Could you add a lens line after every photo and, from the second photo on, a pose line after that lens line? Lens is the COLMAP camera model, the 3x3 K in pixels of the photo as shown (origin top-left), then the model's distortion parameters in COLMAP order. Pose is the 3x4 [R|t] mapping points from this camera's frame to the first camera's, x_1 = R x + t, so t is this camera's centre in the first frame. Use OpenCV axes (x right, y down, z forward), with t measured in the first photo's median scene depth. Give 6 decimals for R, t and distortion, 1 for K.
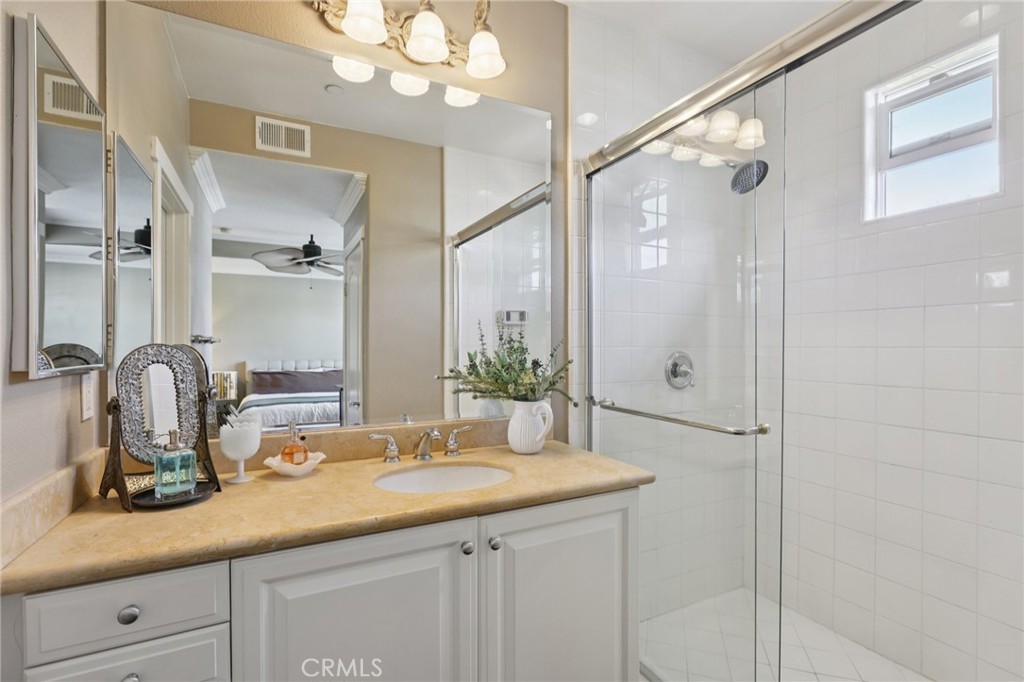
lens RADIAL K [[473.0, 0, 508.4], [0, 473.0, 348.6], [0, 0, 1]] dist [-0.017649, 0.015200]
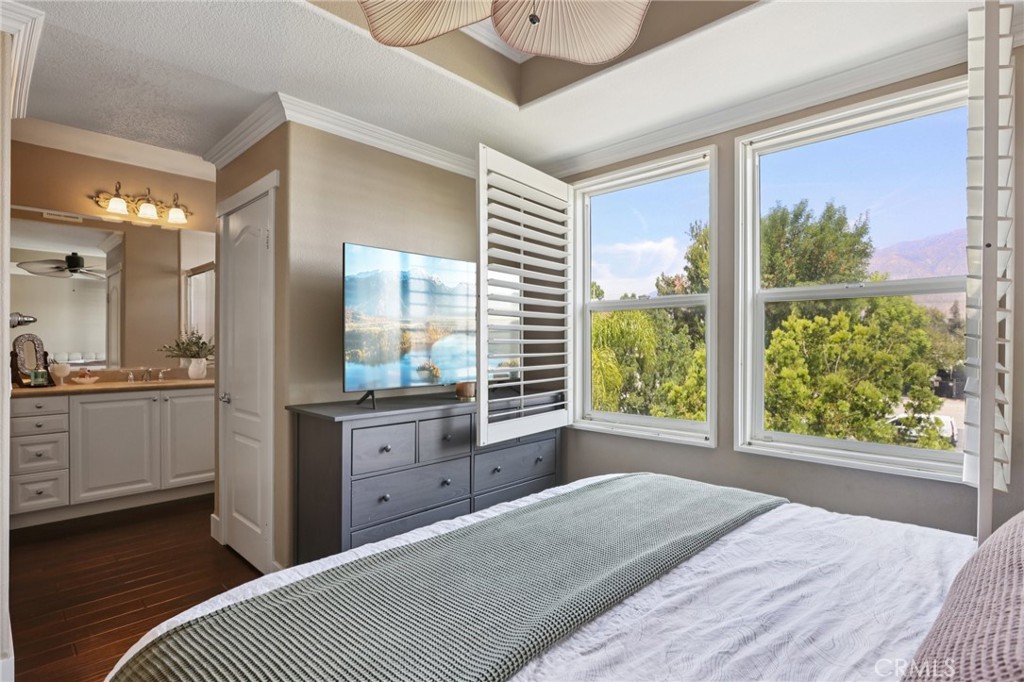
lens RADIAL K [[508.5, 0, 504.2], [0, 508.5, 343.1], [0, 0, 1]] dist [-0.000451, -0.000769]
pose [[0.945965, -0.000019, 0.324270, 0.655246], [0.000906, 0.999996, -0.002583, 0.037321], [-0.324268, 0.002737, 0.945961, -1.907653]]
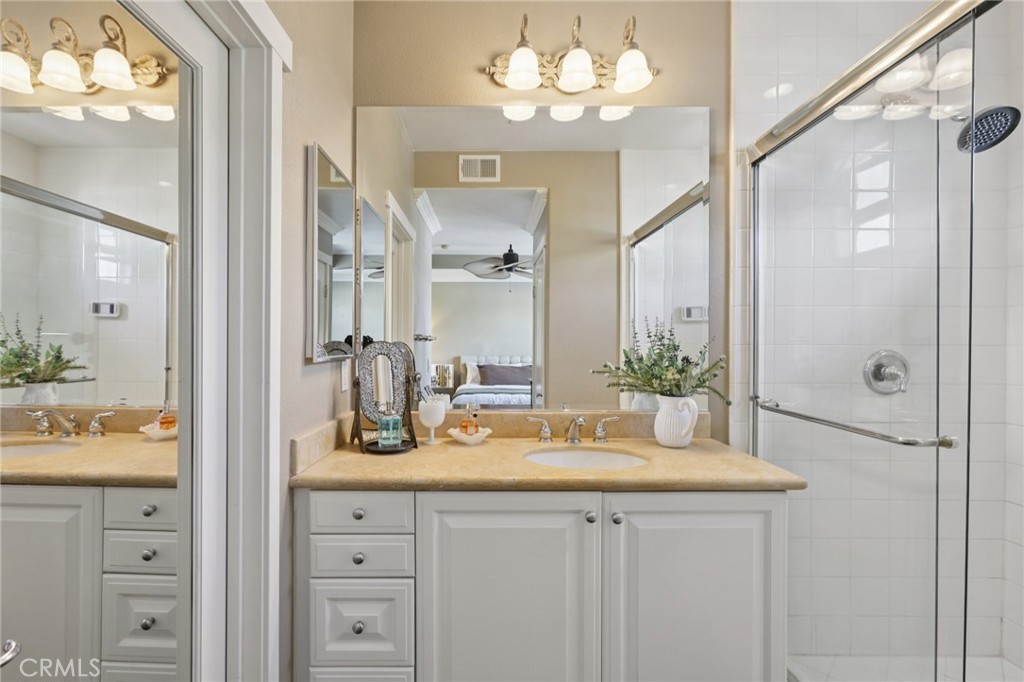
lens RADIAL K [[474.6, 0, 484.2], [0, 474.6, 343.2], [0, 0, 1]] dist [-0.000155, 0.000484]
pose [[0.889475, 0.001438, -0.456981, 0.136552], [-0.004033, 0.999981, -0.004705, 0.001076], [0.456966, 0.006028, 0.889464, -0.102710]]
